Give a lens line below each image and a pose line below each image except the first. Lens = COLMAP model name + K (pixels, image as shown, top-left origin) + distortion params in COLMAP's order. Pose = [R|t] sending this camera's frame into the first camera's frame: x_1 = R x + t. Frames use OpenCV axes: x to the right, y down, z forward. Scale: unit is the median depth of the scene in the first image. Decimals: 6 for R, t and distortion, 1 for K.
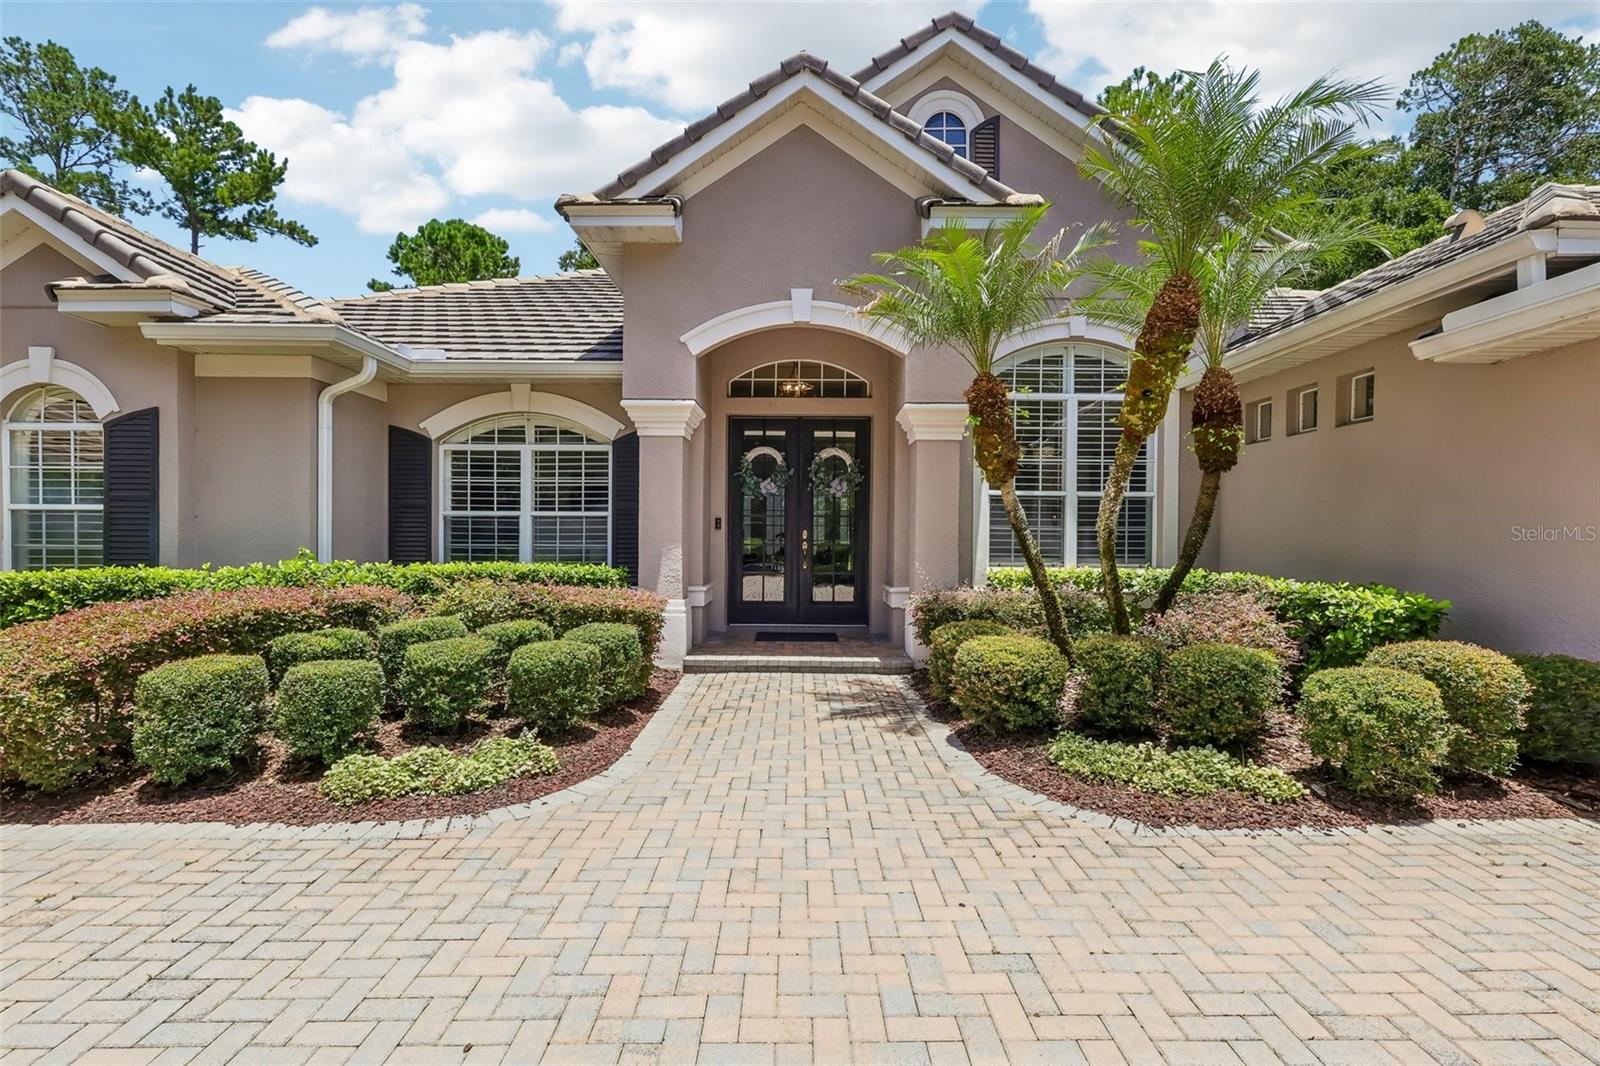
lens RADIAL K [[746.4, 0, 800.3], [0, 746.4, 541.8], [0, 0, 1]] dist [-0.005663, 0.001372]
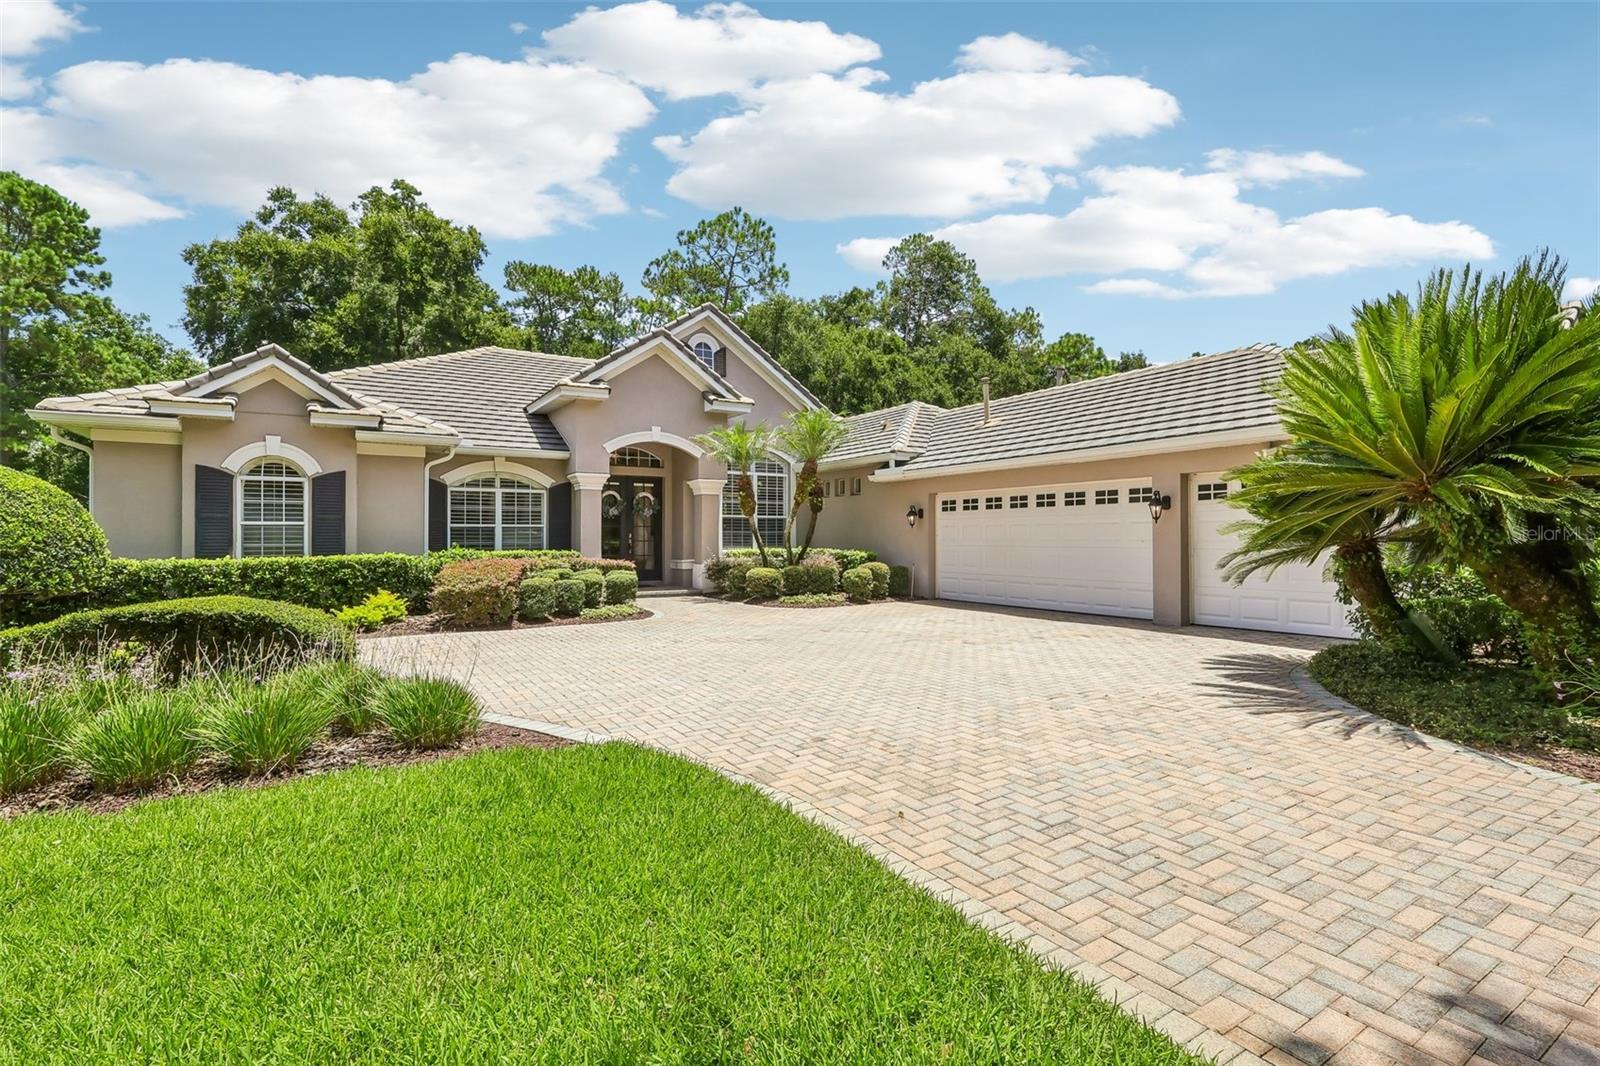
lens RADIAL K [[746.4, 0, 803.1], [0, 746.4, 532.1], [0, 0, 1]] dist [-0.005663, 0.001372]
pose [[0.851447, -0.004289, 0.524423, -0.763695], [0.012107, 0.999861, -0.011478, 0.011196], [-0.524300, 0.016122, 0.851381, -1.092676]]
